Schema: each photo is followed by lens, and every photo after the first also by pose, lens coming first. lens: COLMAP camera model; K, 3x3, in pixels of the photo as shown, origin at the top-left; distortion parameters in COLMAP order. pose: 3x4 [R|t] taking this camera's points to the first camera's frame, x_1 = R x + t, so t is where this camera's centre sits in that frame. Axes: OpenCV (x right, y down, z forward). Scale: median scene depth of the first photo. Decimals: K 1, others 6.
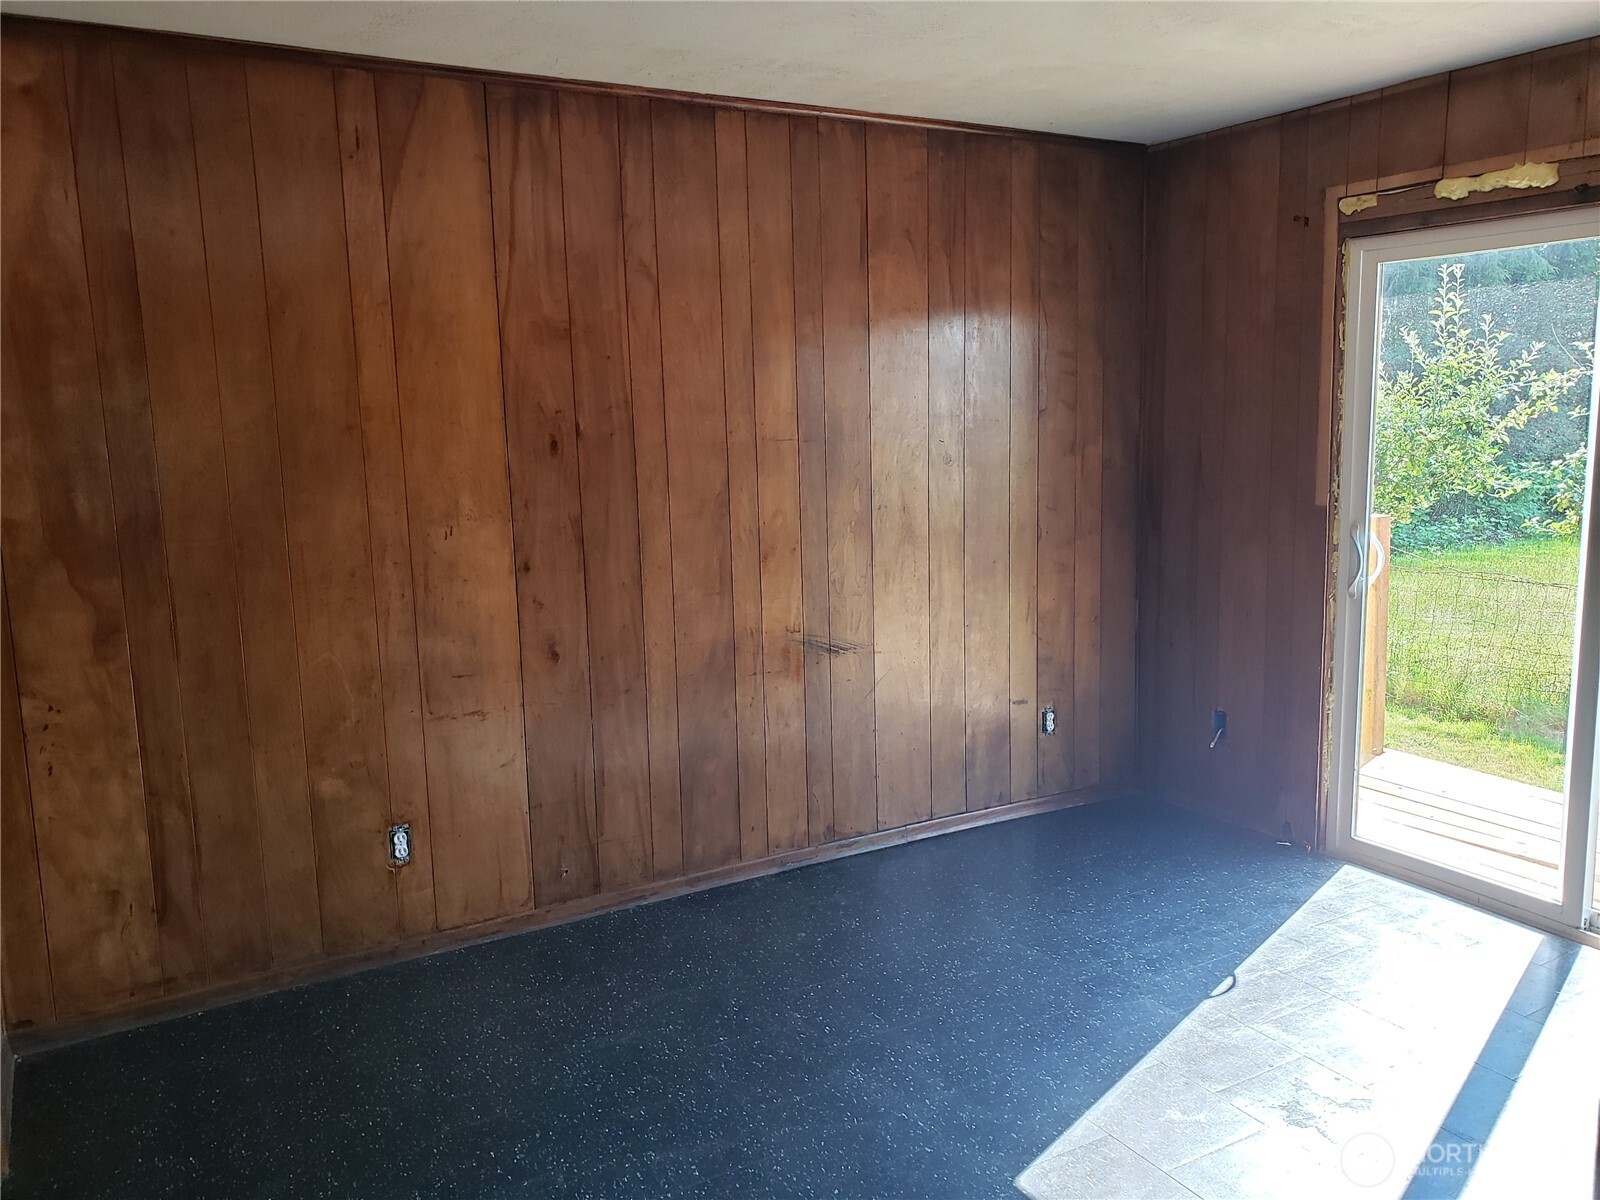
lens RADIAL K [[1242.2, 0, 801.6], [0, 1242.2, 599.4], [0, 0, 1]] dist [0.000827, 0.016211]
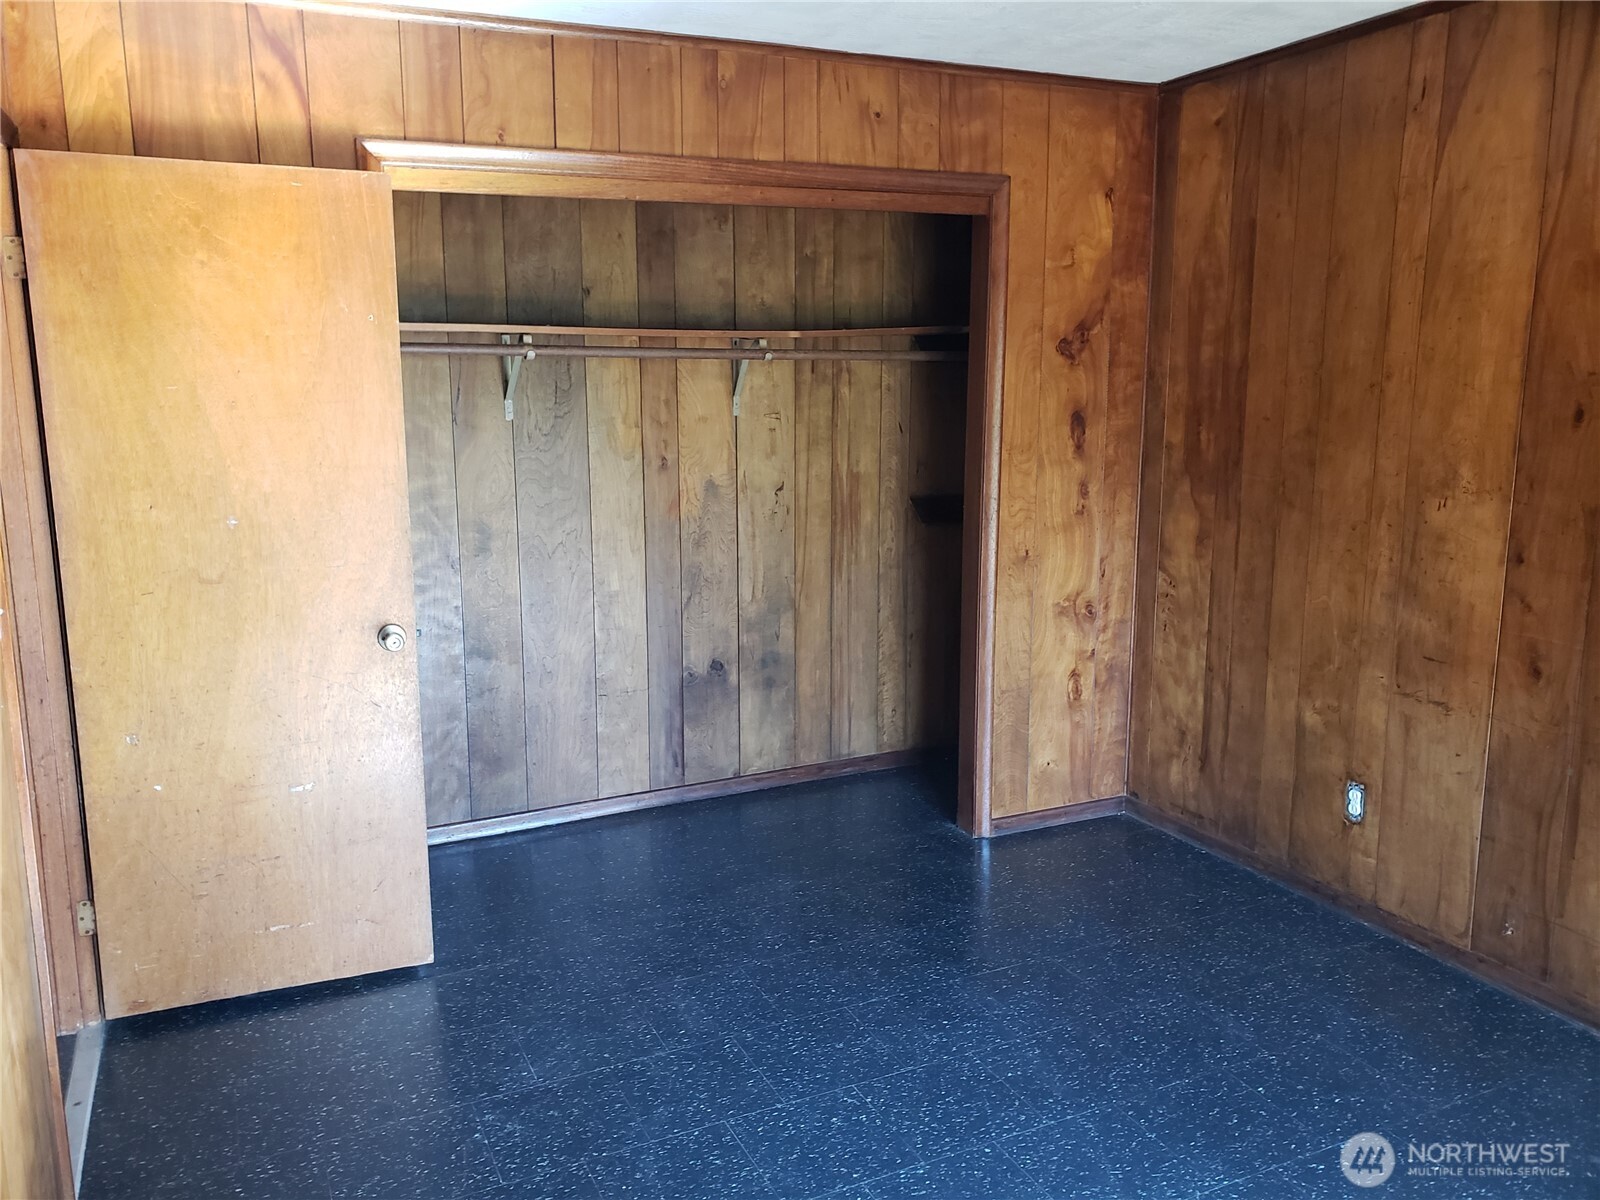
lens RADIAL K [[1242.2, 0, 799.6], [0, 1242.2, 594.9], [0, 0, 1]] dist [0.000827, 0.016211]
pose [[-0.082192, 0.203005, -0.975722, 0.690877], [-0.147231, 0.965819, 0.213347, -0.118108], [0.985681, 0.161192, -0.049494, 0.603450]]
